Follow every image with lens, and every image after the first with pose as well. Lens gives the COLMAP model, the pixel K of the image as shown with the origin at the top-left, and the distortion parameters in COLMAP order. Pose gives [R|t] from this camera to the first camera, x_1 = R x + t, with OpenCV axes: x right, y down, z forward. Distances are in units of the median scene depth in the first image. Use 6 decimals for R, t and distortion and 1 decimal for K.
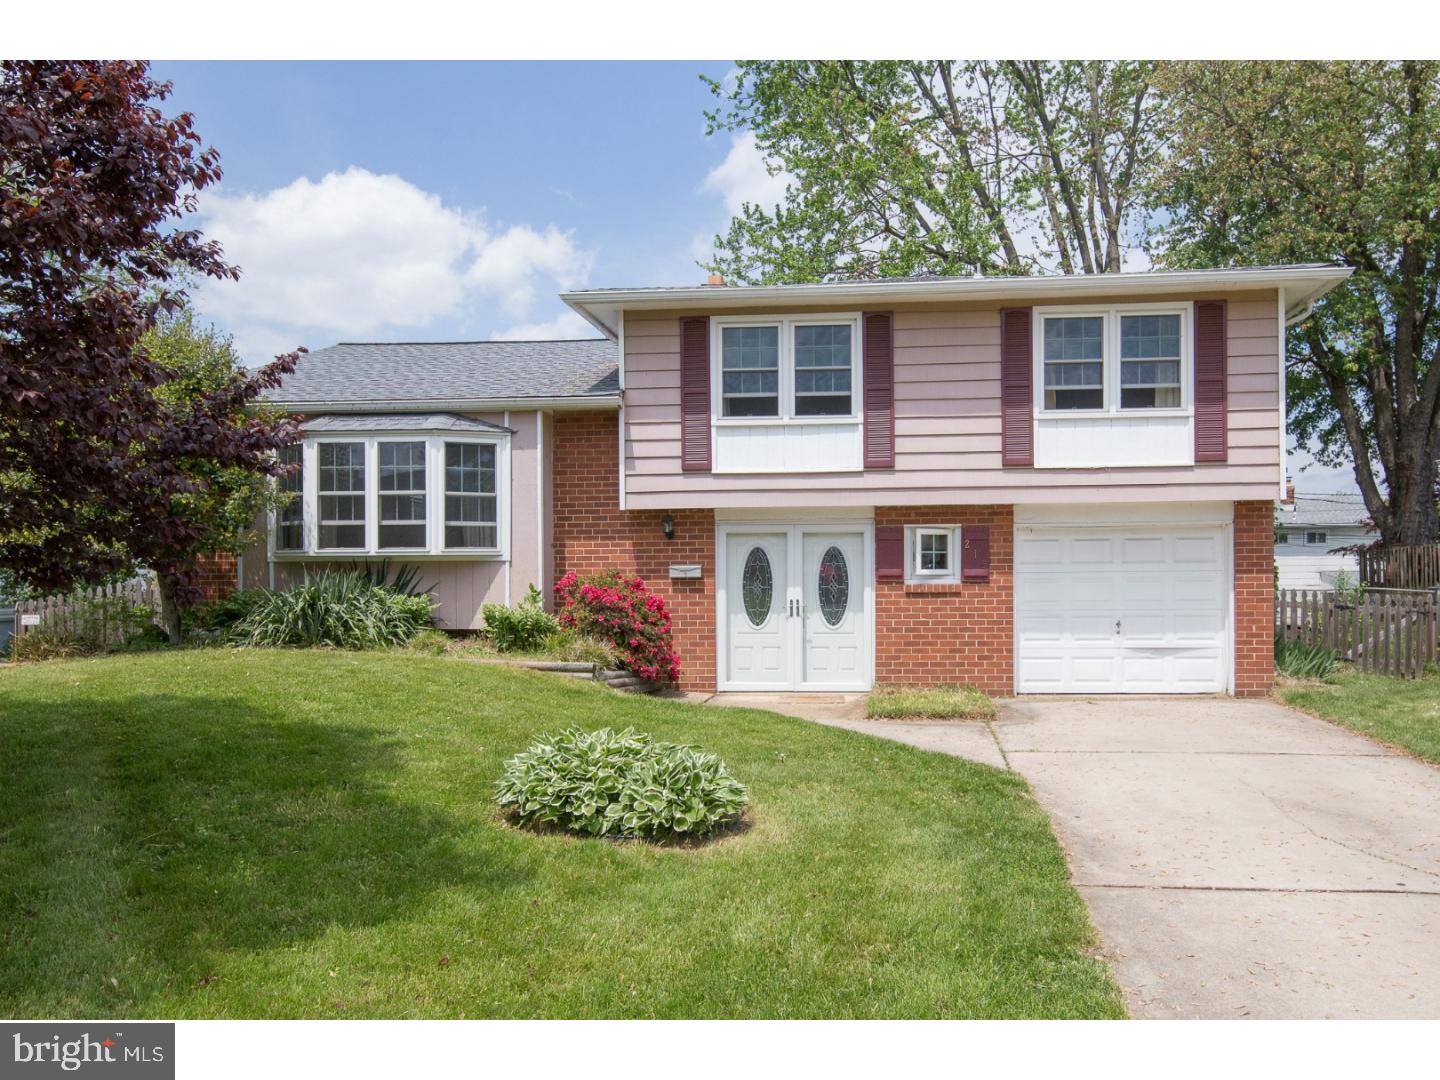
lens RADIAL K [[907.3, 0, 830.1], [0, 907.3, 590.0], [0, 0, 1]] dist [0.002944, 0.000650]
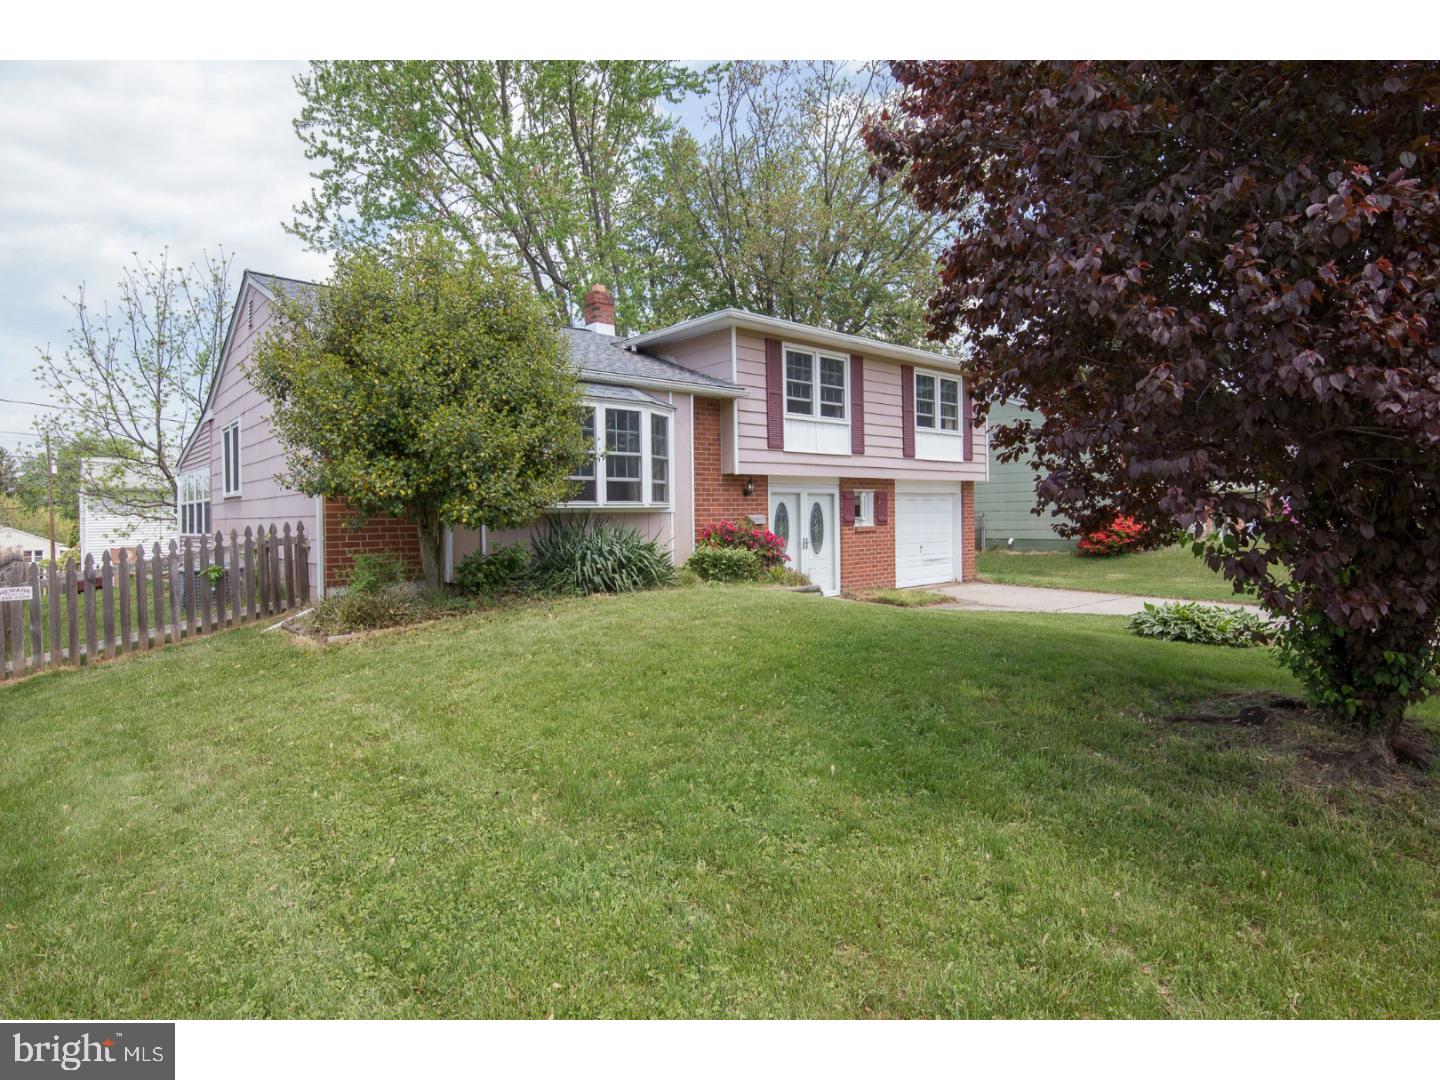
lens RADIAL K [[783.3, 0, 720.0], [0, 783.3, 540.0], [0, 0, 1]] dist [0.000934, 0.000015]
pose [[0.704712, -0.026499, 0.708998, -1.078952], [0.015823, 0.999641, 0.021635, -0.016068], [-0.709317, -0.004028, 0.704879, 0.195941]]
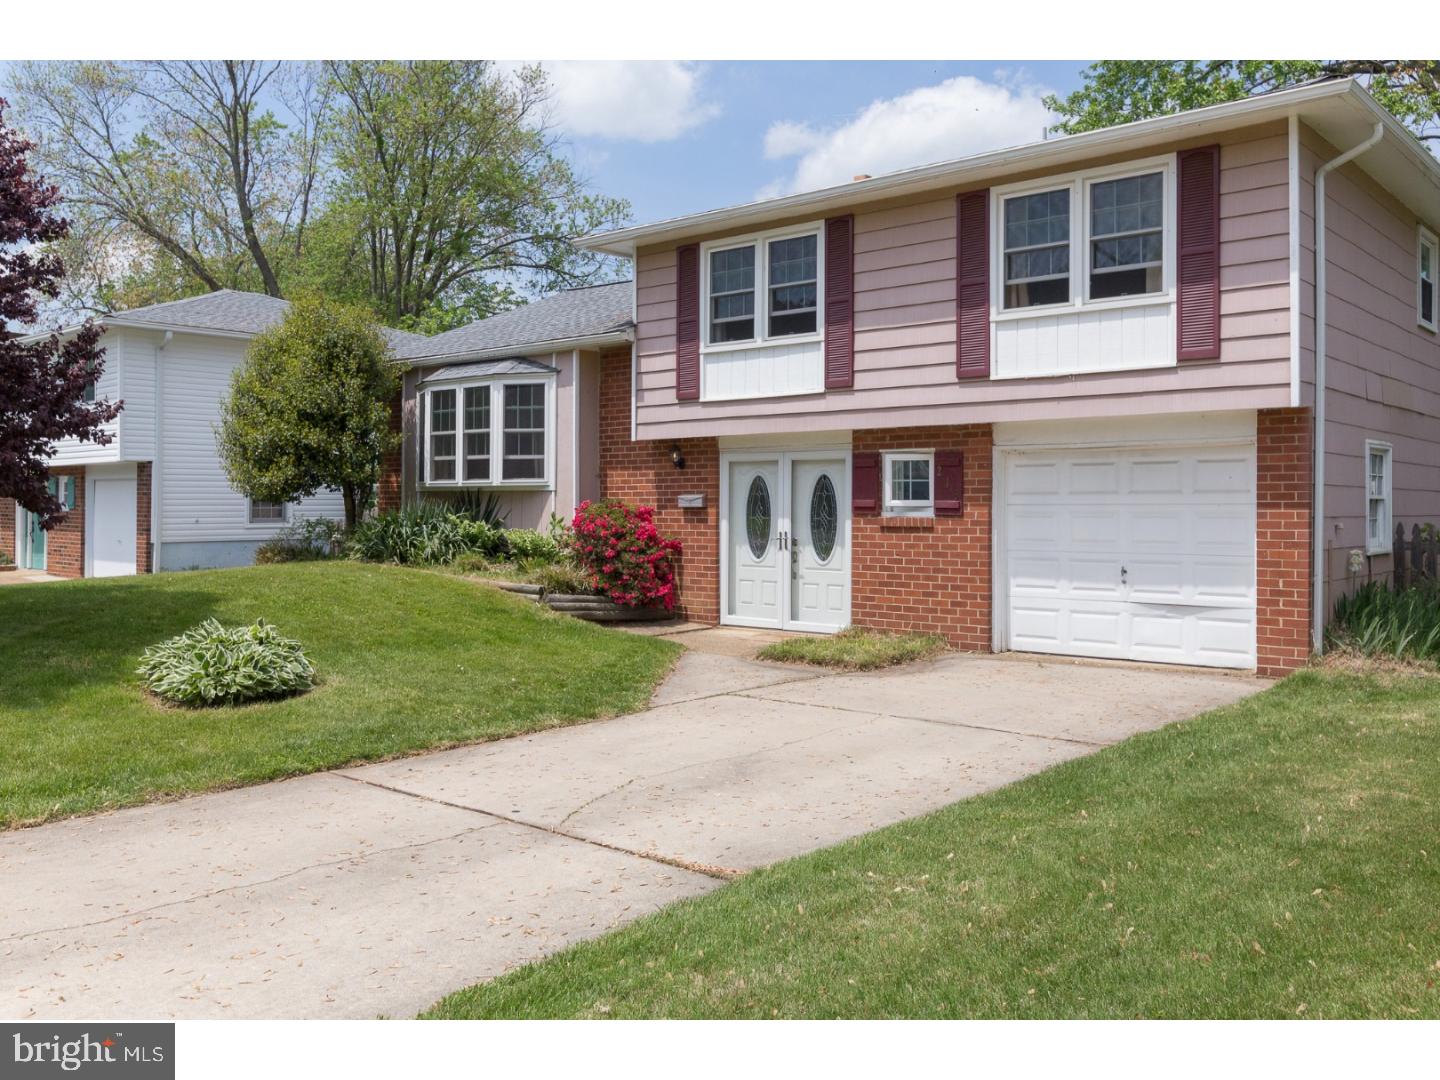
lens RADIAL K [[1221.3, 0, 720.0], [0, 1221.3, 540.0], [0, 0, 1]] dist [-0.015949, -0.004760]
pose [[0.801539, 0.024402, -0.597444, 0.681635], [-0.015815, 0.999683, 0.019614, -0.004731], [0.597733, -0.006272, 0.801671, -0.052315]]
